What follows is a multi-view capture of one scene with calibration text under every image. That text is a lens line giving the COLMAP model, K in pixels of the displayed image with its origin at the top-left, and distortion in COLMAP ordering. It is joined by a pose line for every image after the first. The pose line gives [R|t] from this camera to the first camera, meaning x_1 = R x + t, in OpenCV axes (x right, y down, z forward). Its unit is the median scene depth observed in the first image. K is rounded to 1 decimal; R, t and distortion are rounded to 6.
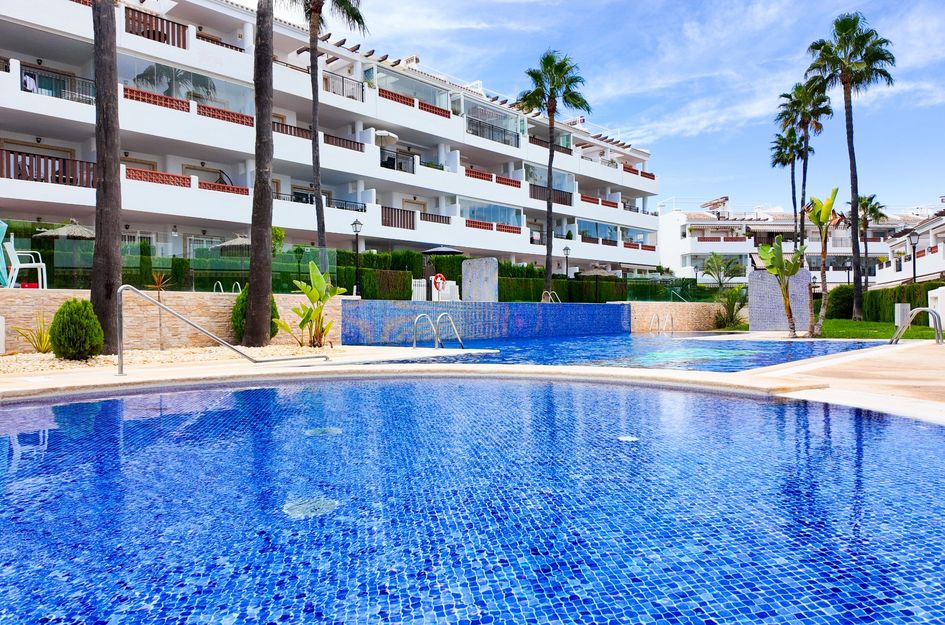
lens RADIAL K [[642.0, 0, 472.5], [0, 642.0, 312.5], [0, 0, 1]] dist [0.002496, -0.035434]
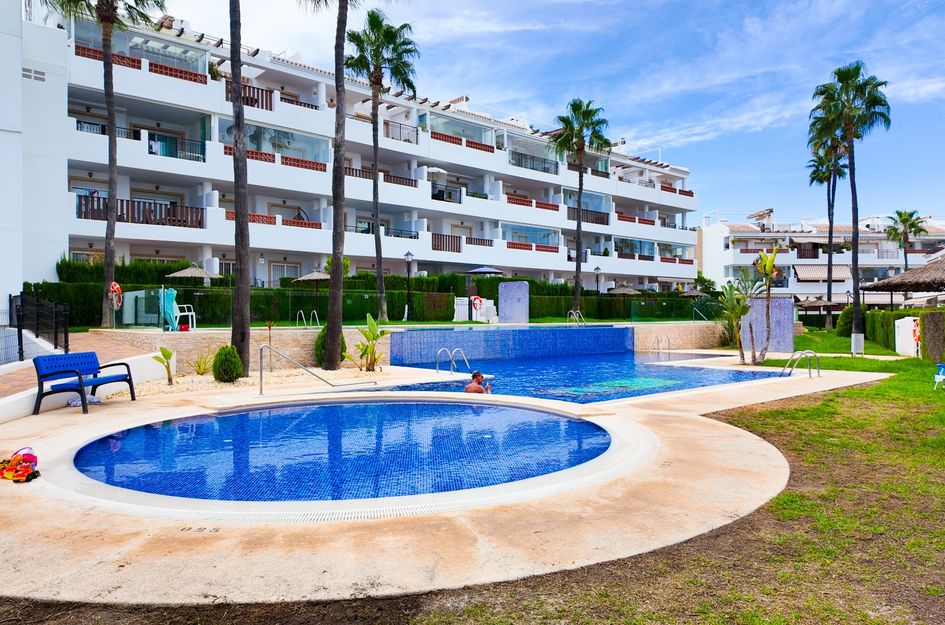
lens RADIAL K [[643.0, 0, 472.5], [0, 643.0, 312.5], [0, 0, 1]] dist [-0.002626, -0.000140]
pose [[0.995536, 0.013861, -0.093358, 0.038893], [-0.013447, 0.999897, 0.005065, -0.028040], [0.093418, -0.003787, 0.995620, -0.139194]]
